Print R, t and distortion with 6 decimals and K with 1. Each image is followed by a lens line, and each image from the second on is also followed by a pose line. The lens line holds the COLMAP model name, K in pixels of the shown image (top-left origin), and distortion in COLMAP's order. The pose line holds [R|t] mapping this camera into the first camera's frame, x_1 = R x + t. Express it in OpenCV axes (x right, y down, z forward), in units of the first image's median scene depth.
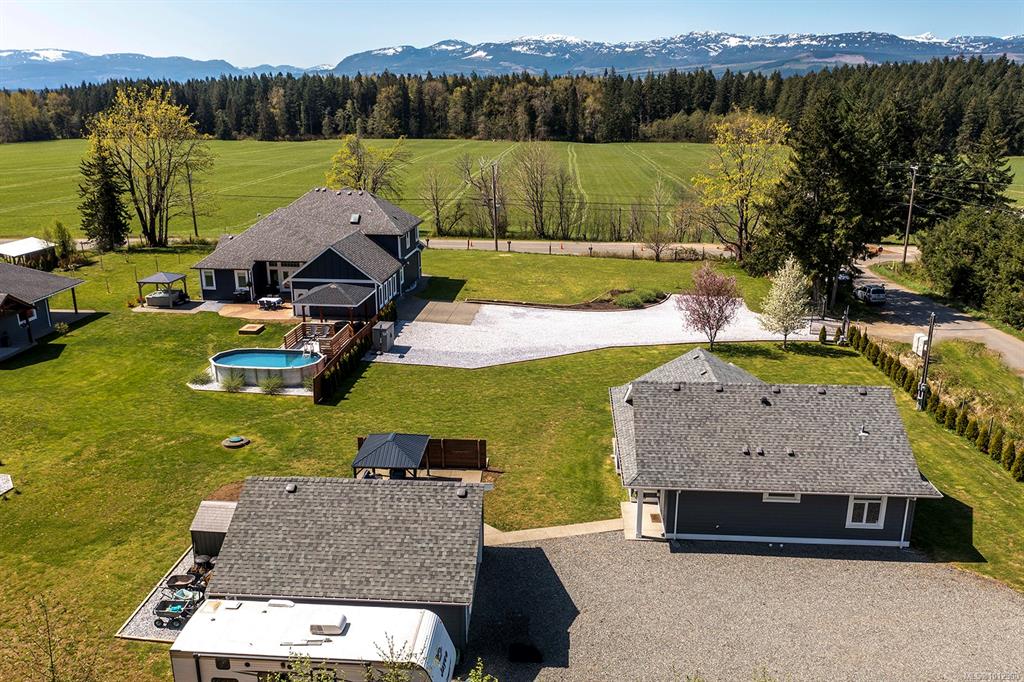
lens RADIAL K [[808.9, 0, 512.0], [0, 808.9, 341.0], [0, 0, 1]] dist [-0.007140, -0.006480]
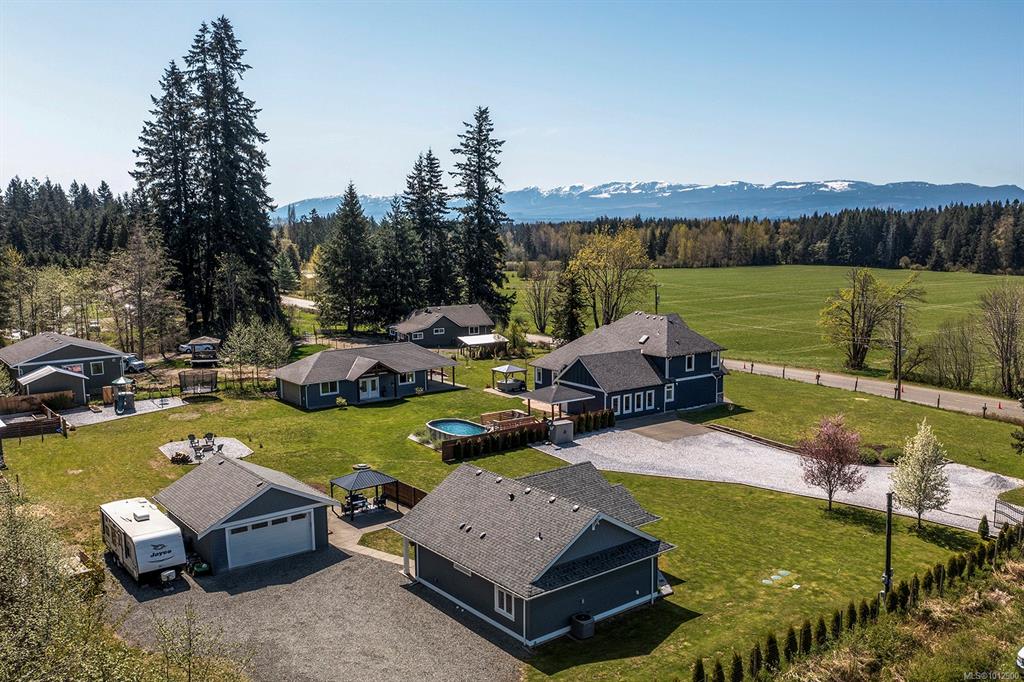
lens RADIAL K [[870.7, 0, 547.0], [0, 870.7, 364.5], [0, 0, 1]] dist [-0.007863, -0.000660]
pose [[0.688429, 0.110210, -0.716882, 0.625482], [-0.205372, 0.977558, -0.046936, -0.032542], [0.695621, 0.179539, 0.695613, 0.061306]]
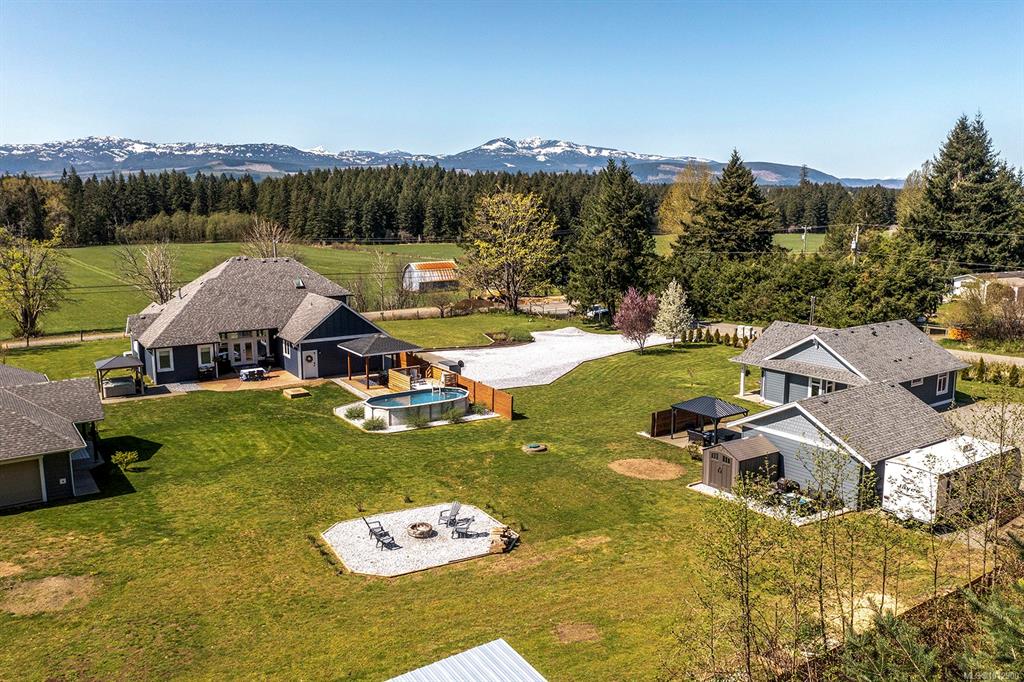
lens RADIAL K [[808.9, 0, 512.0], [0, 808.9, 341.0], [0, 0, 1]] dist [-0.007140, -0.006480]
pose [[0.781939, -0.108286, 0.613877, -0.636673], [0.183134, 0.981244, -0.060182, 0.026679], [-0.595847, 0.159480, 0.787104, 0.080098]]
